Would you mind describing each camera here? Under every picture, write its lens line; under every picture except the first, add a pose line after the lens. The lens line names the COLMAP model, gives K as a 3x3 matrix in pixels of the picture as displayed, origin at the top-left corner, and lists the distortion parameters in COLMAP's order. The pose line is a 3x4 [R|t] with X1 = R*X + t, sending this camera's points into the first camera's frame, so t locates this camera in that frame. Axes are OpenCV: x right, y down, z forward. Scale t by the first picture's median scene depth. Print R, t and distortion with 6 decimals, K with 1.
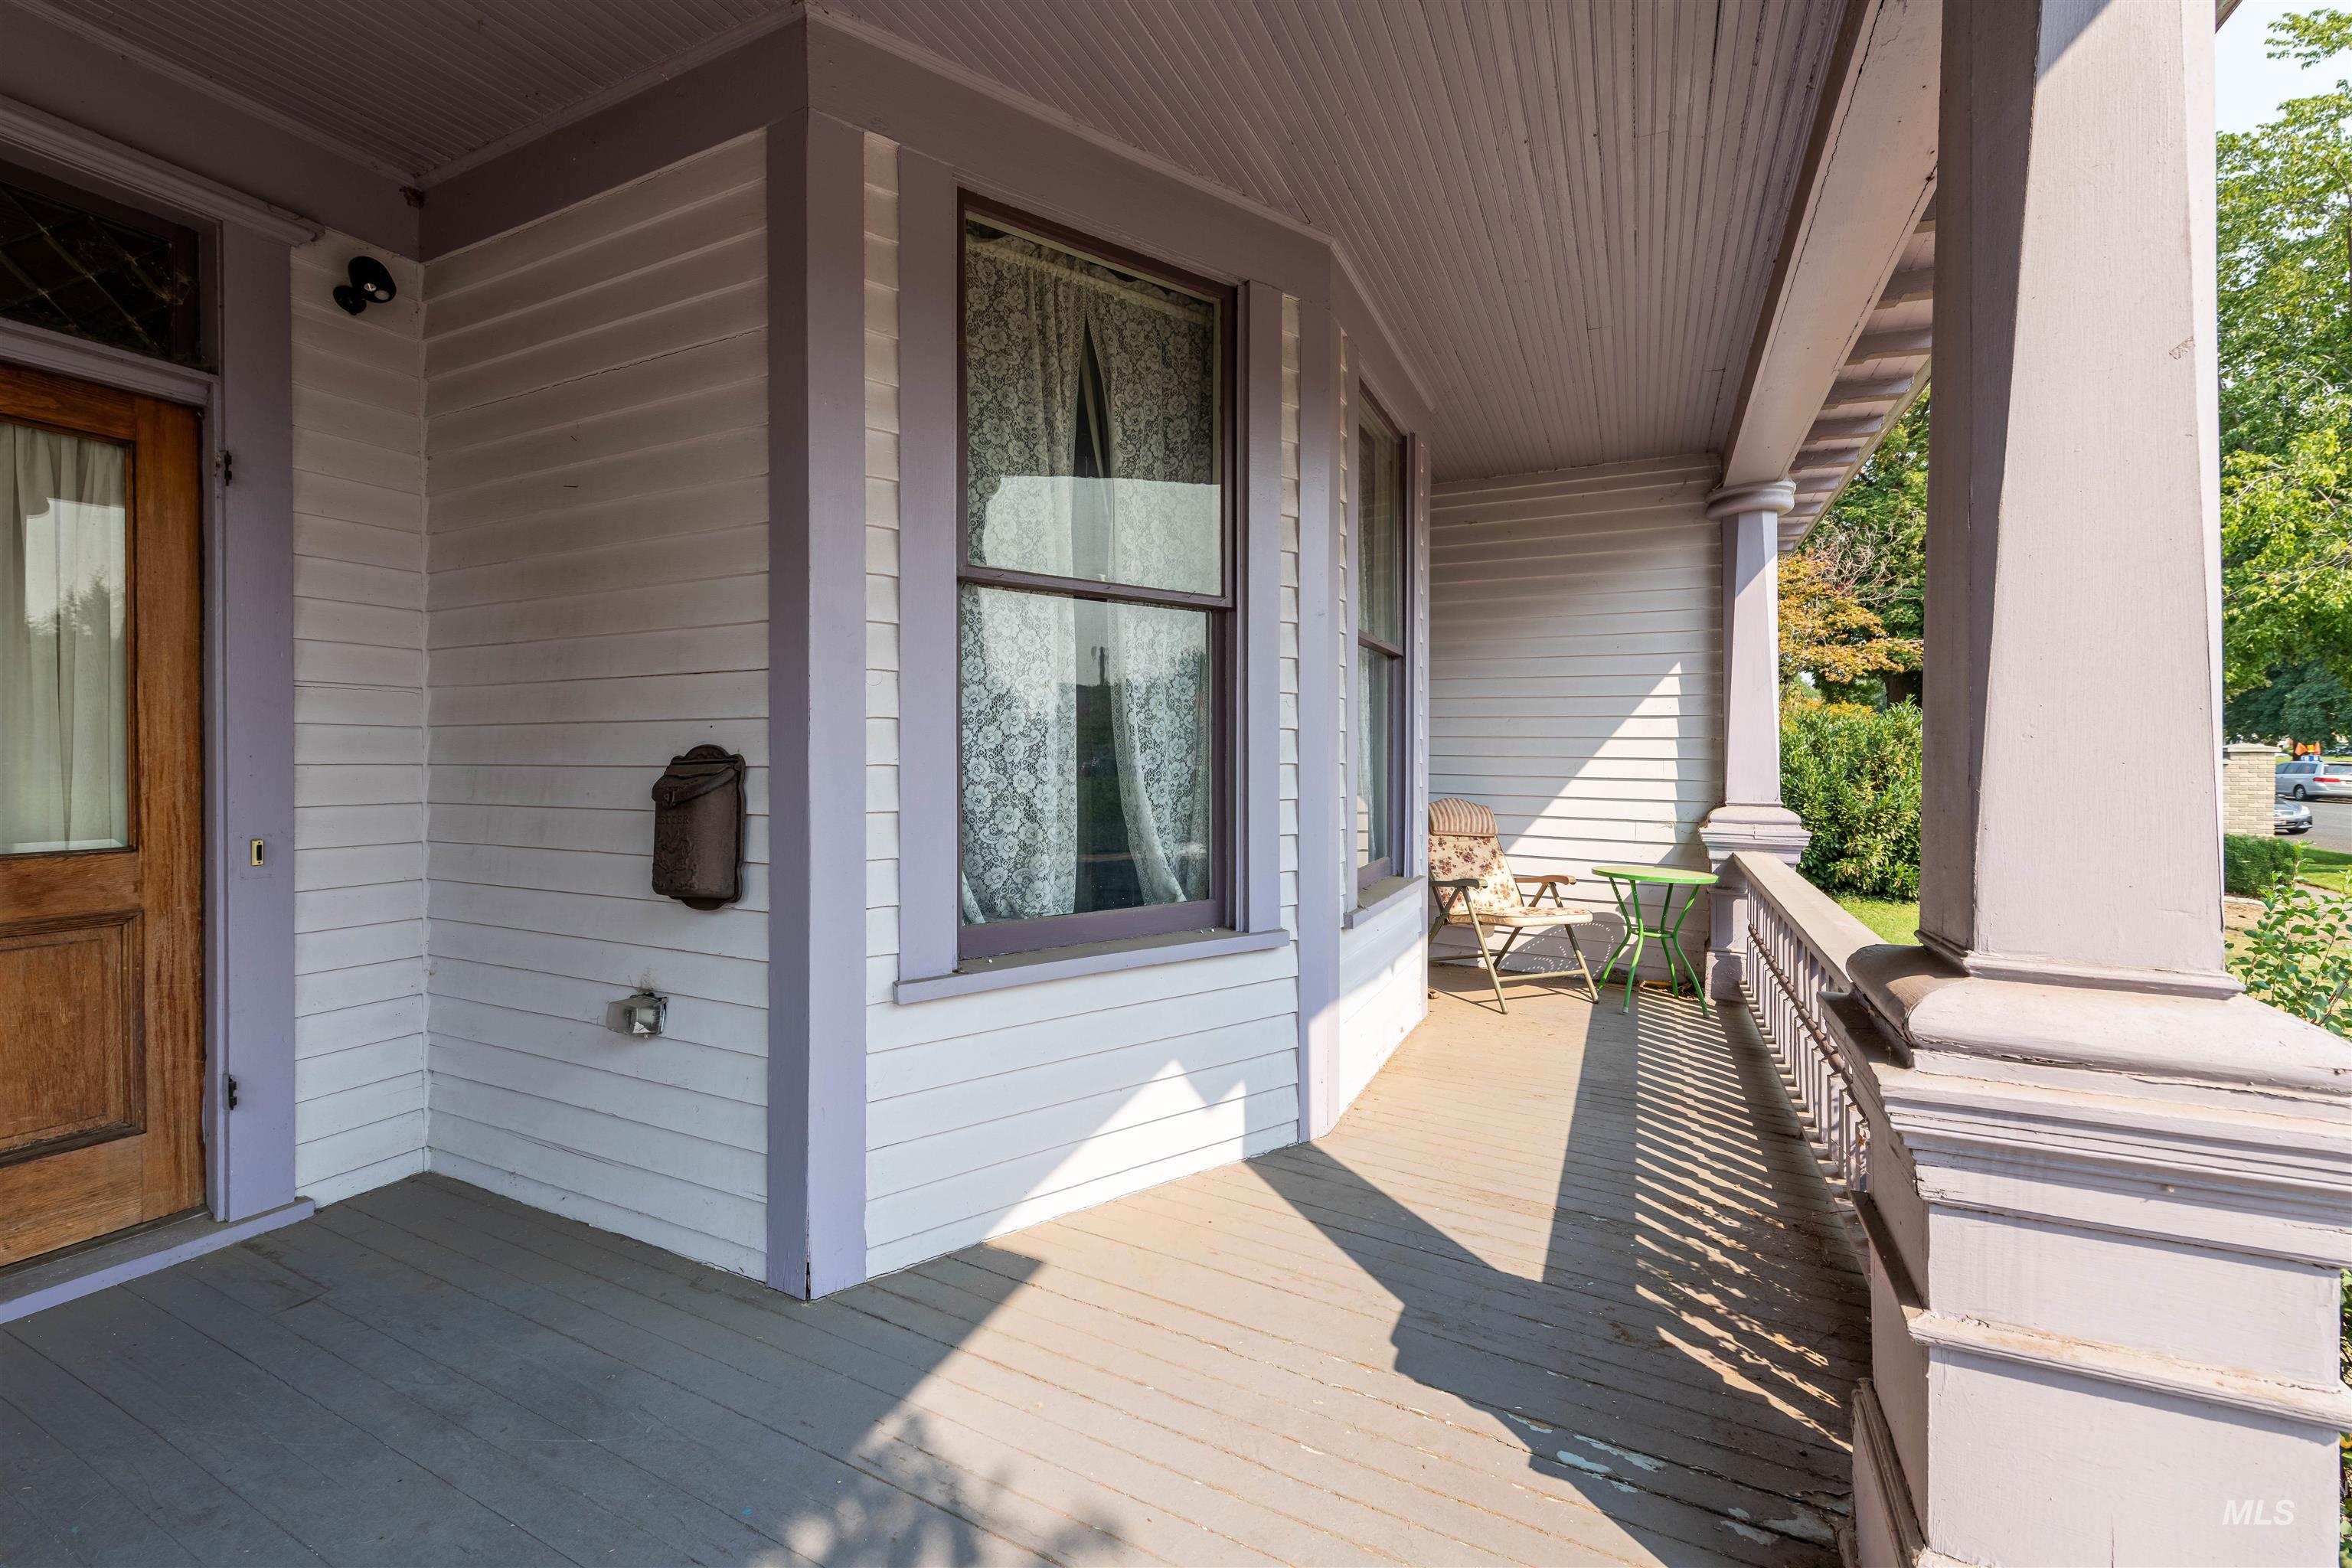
lens RADIAL K [[921.1, 0, 1182.0], [0, 921.1, 771.9], [0, 0, 1]] dist [-0.000649, -0.001028]
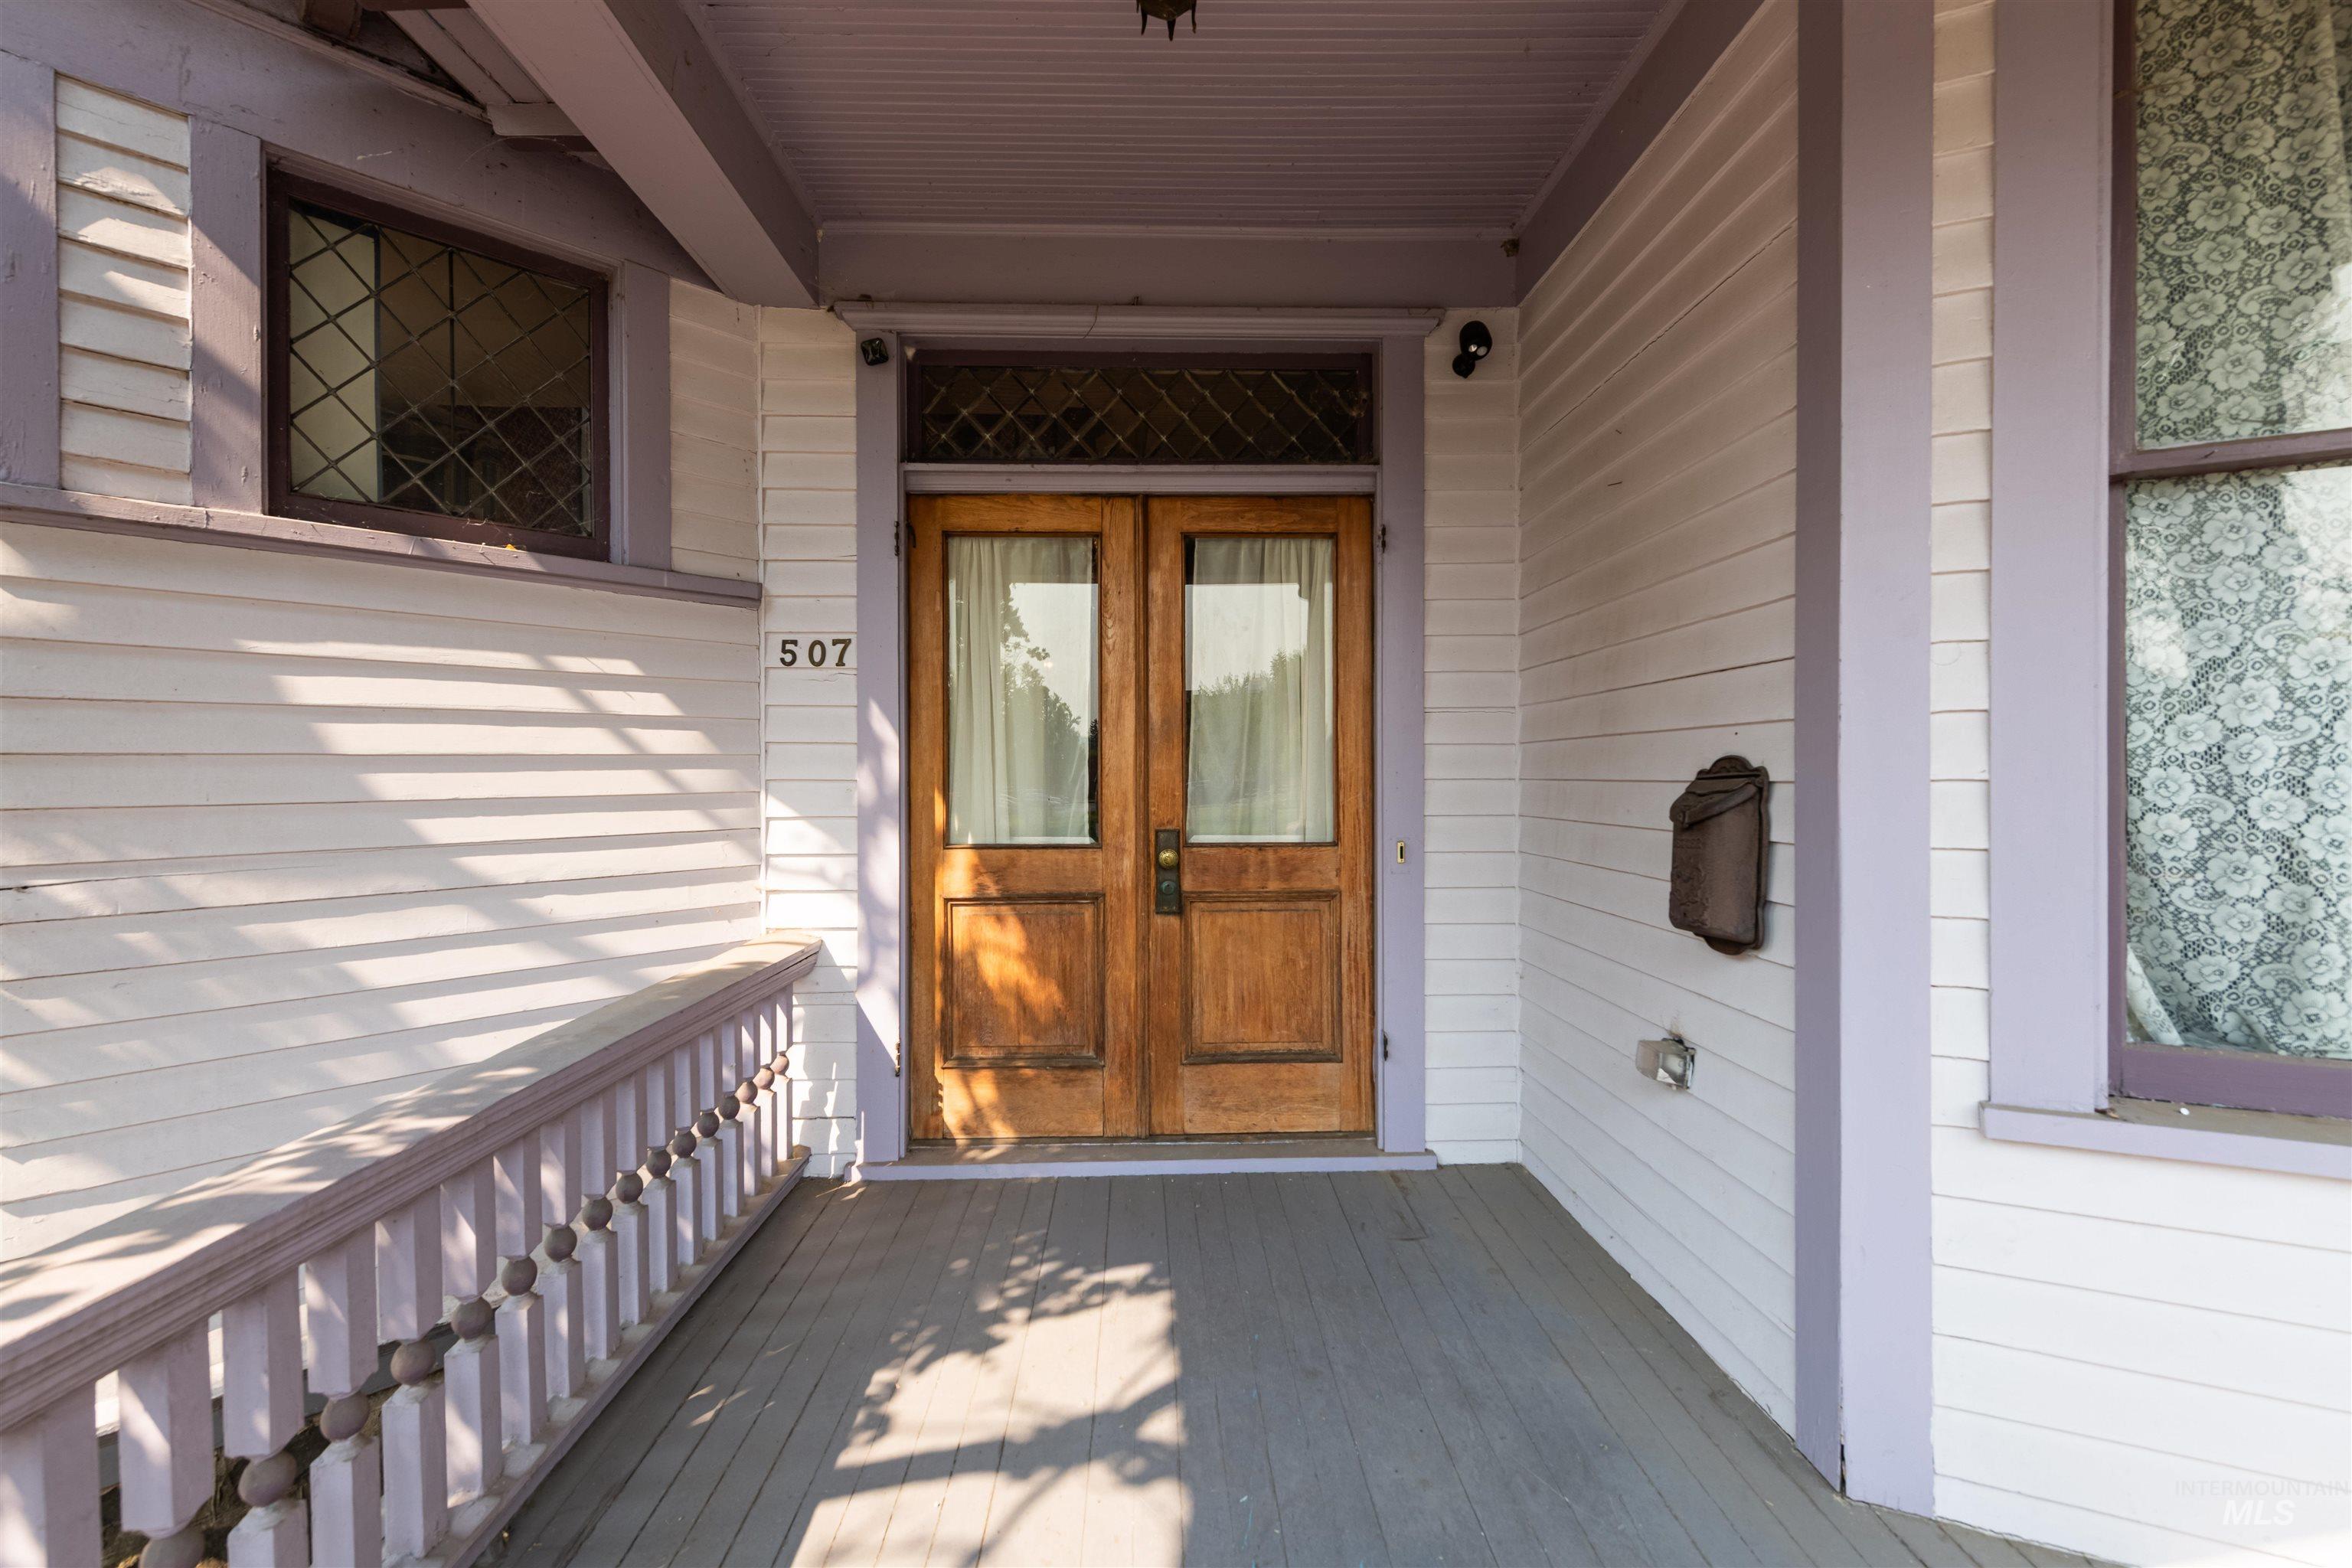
lens RADIAL K [[1058.5, 0, 1172.7], [0, 1058.5, 784.9], [0, 0, 1]] dist [0.000062, -0.001413]
pose [[0.454007, 0.004369, -0.890987, 0.098240], [-0.004419, 0.999987, 0.002652, -0.003146], [0.890987, 0.002733, 0.454021, 0.109321]]
